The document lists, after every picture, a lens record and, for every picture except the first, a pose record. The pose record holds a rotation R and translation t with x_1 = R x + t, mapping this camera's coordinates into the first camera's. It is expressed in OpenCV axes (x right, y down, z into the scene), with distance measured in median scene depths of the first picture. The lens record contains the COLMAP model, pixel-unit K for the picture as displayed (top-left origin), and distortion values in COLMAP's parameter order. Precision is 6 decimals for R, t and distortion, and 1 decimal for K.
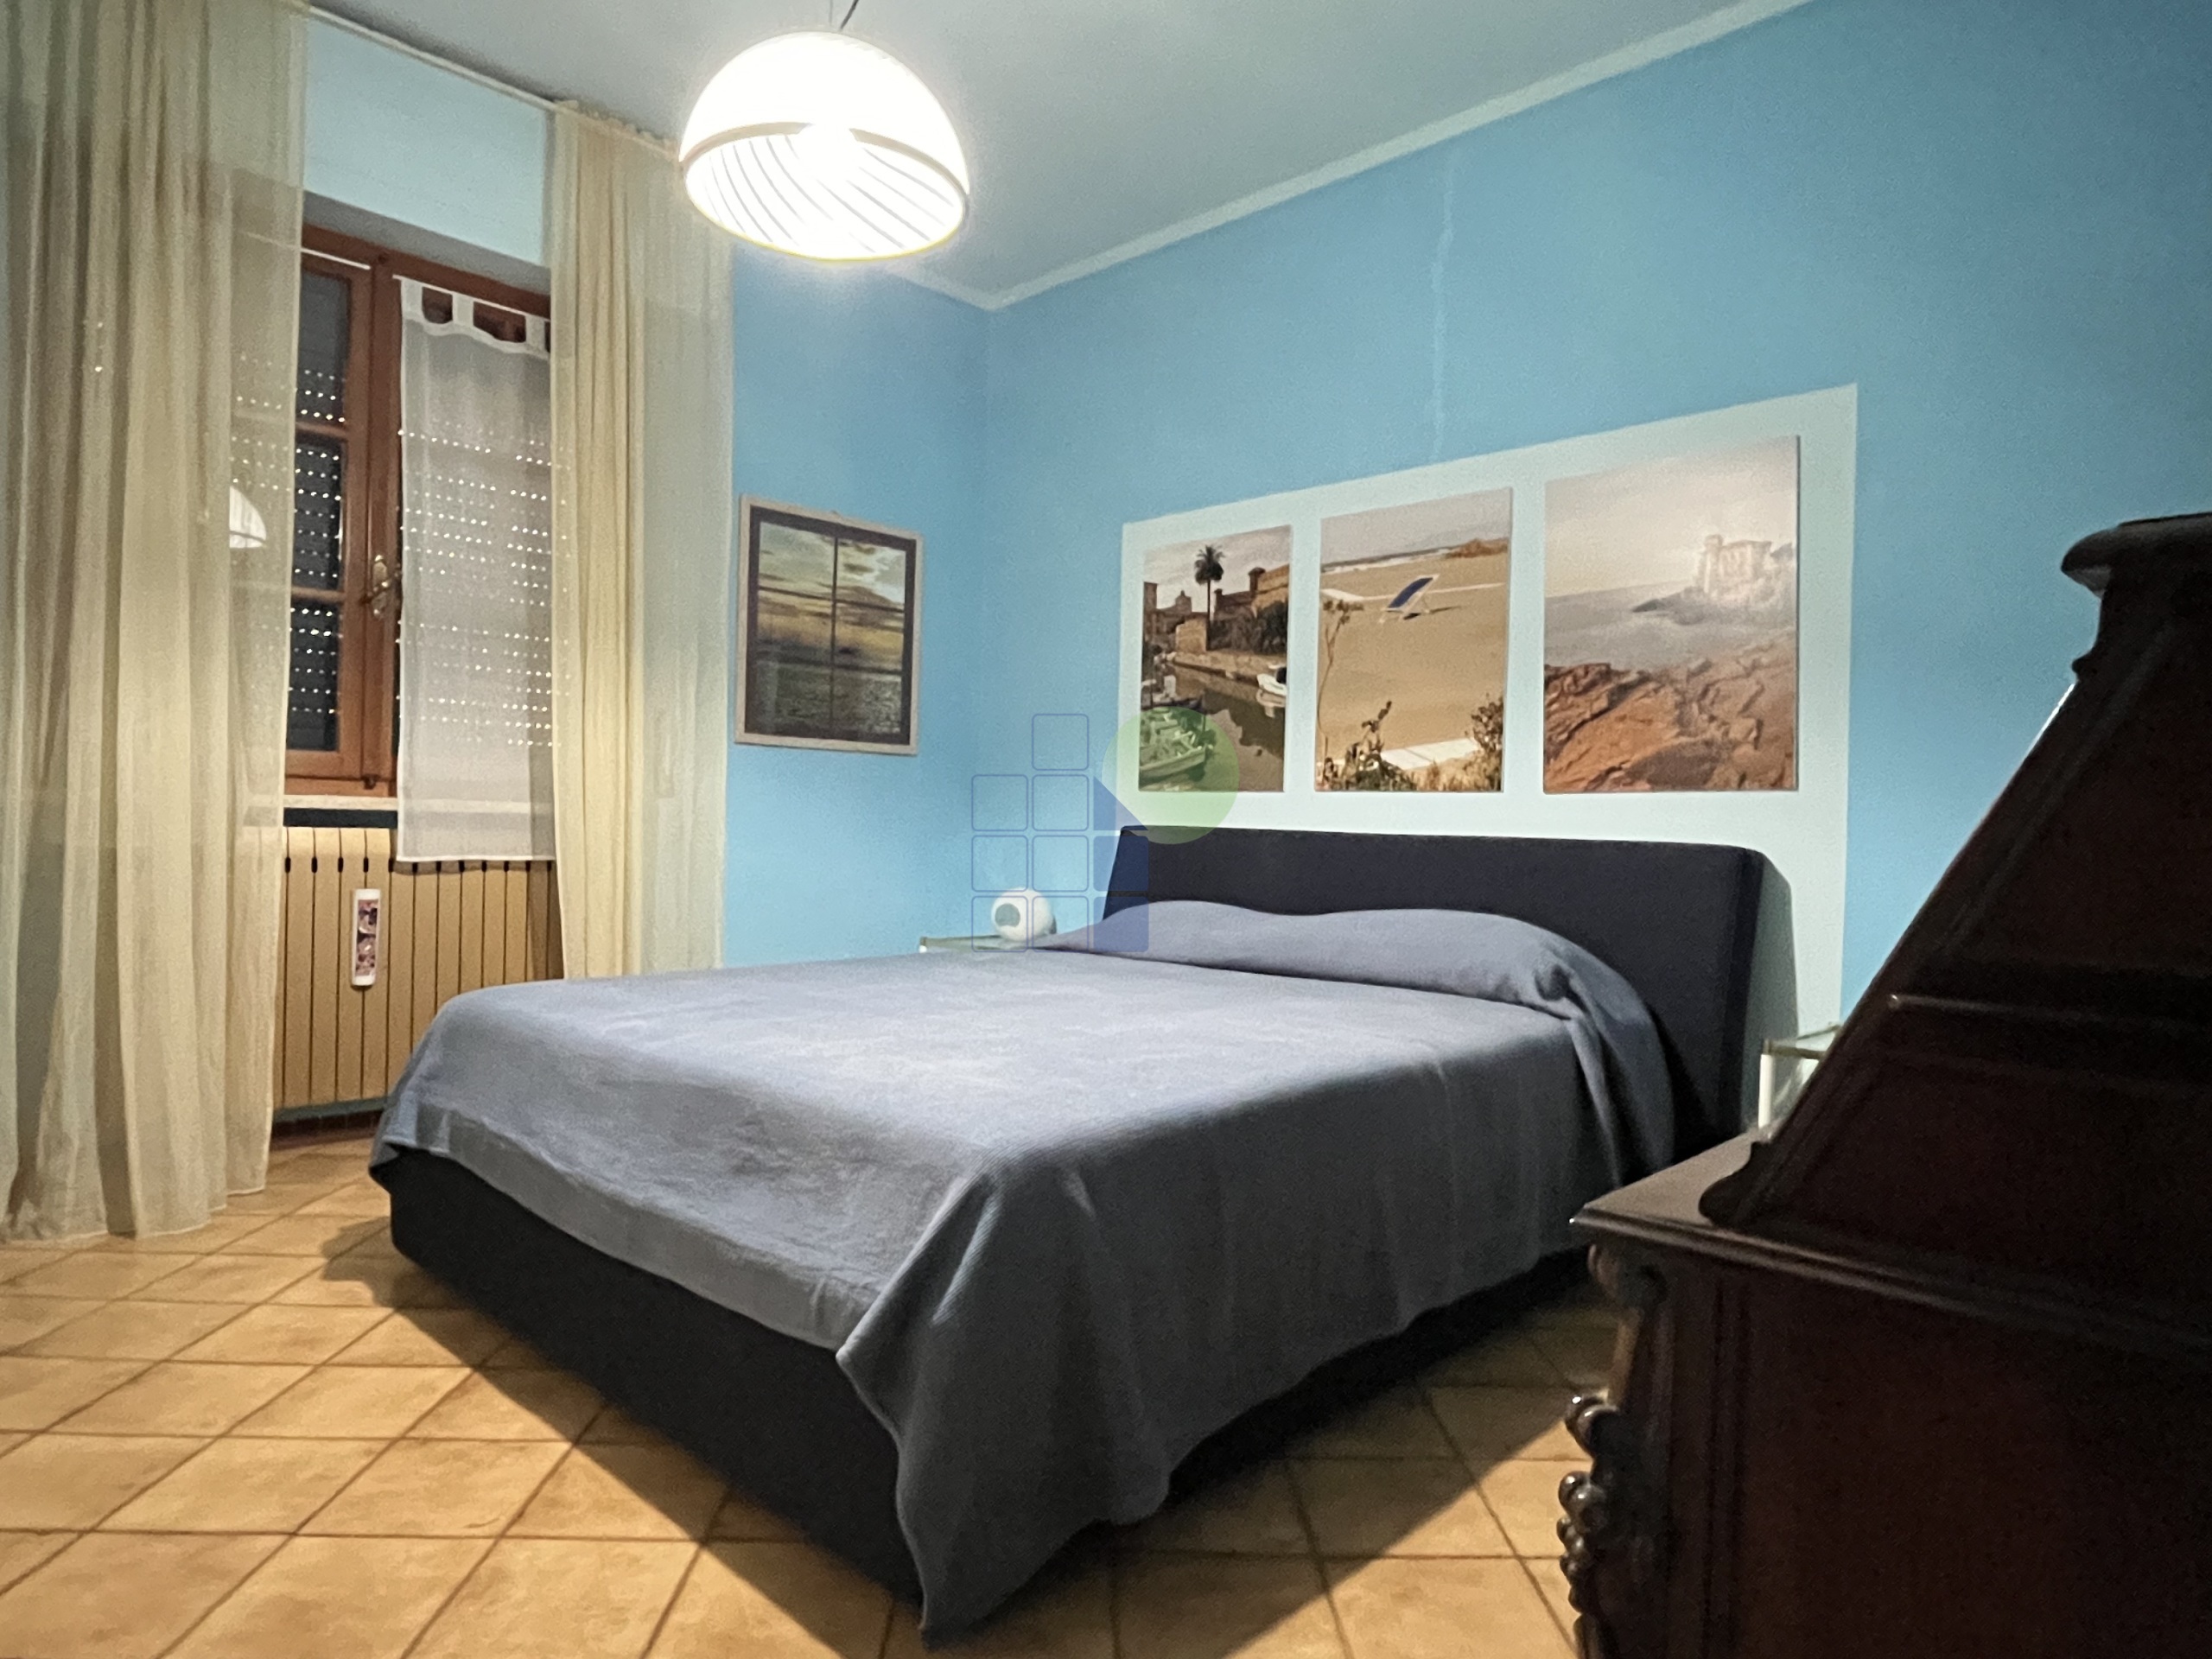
lens RADIAL K [[1319.3, 0, 1100.6], [0, 1319.3, 827.6], [0, 0, 1]] dist [-0.004033, -0.003504]
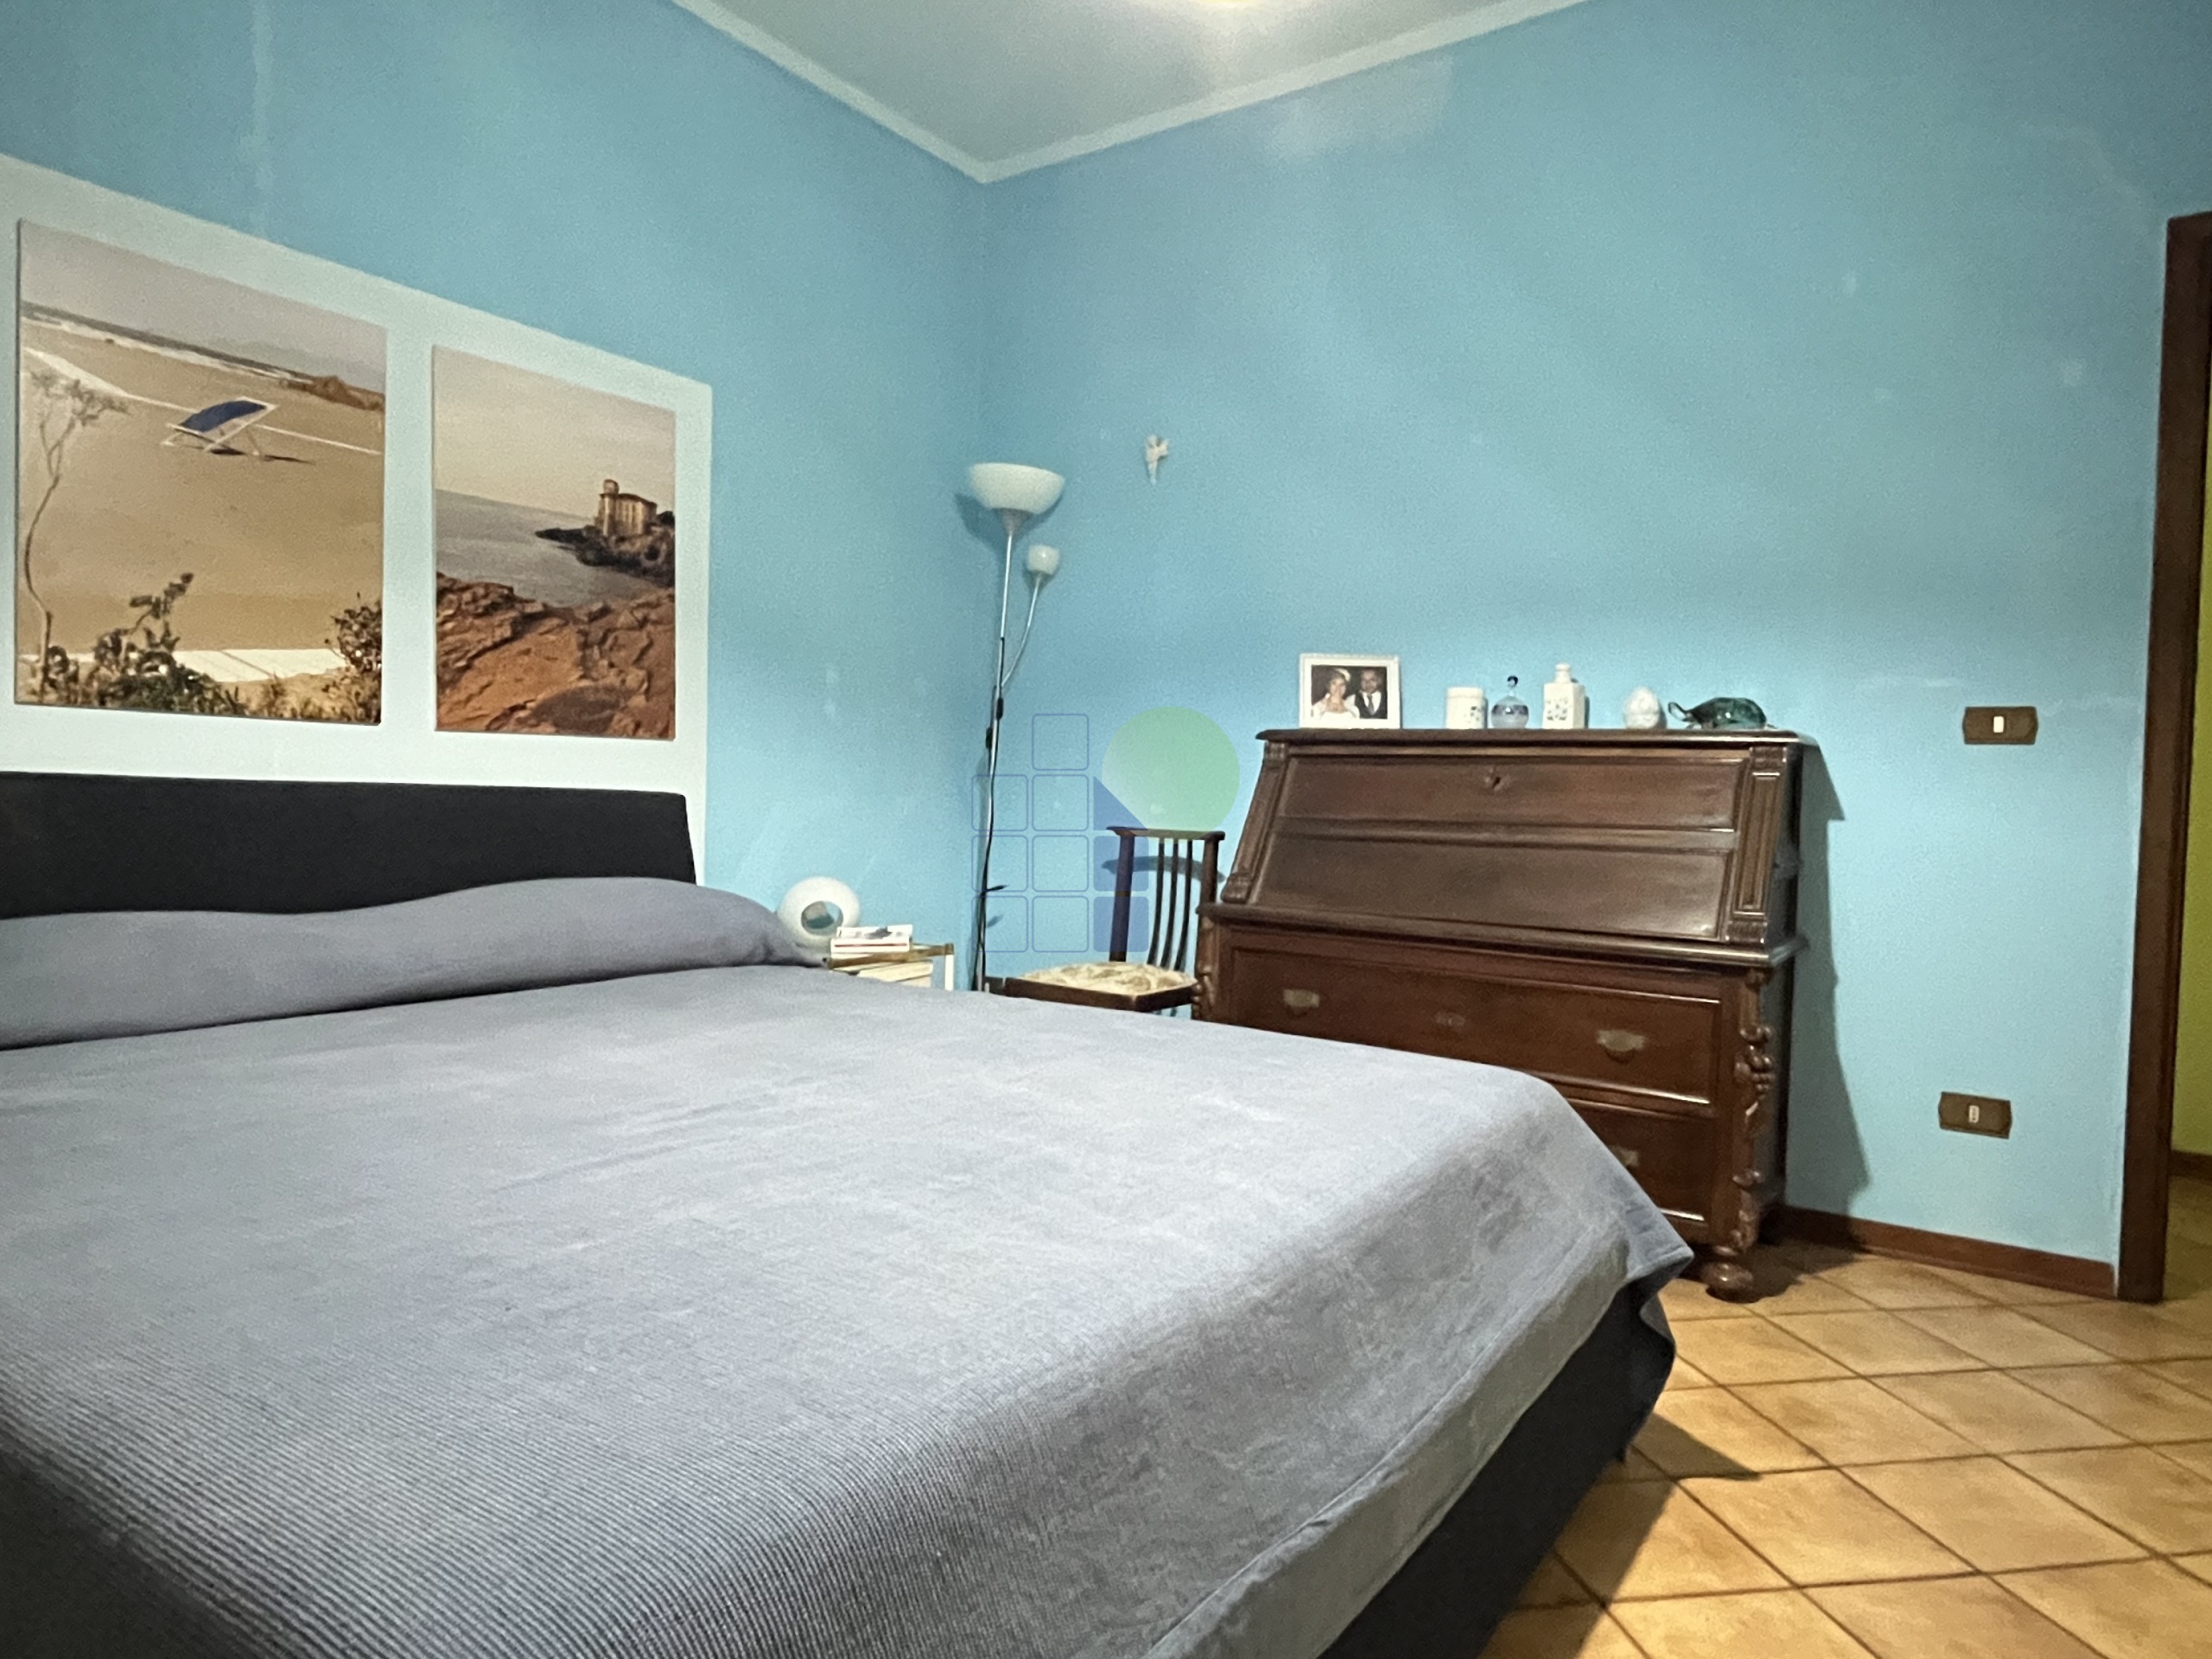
lens RADIAL K [[1319.3, 0, 1100.6], [0, 1319.3, 827.6], [0, 0, 1]] dist [-0.004033, -0.003504]
pose [[-0.159563, -0.049430, 0.985949, -0.550485], [-0.024848, 0.998630, 0.046045, -0.013704], [-0.986875, -0.017152, -0.160573, 0.738154]]
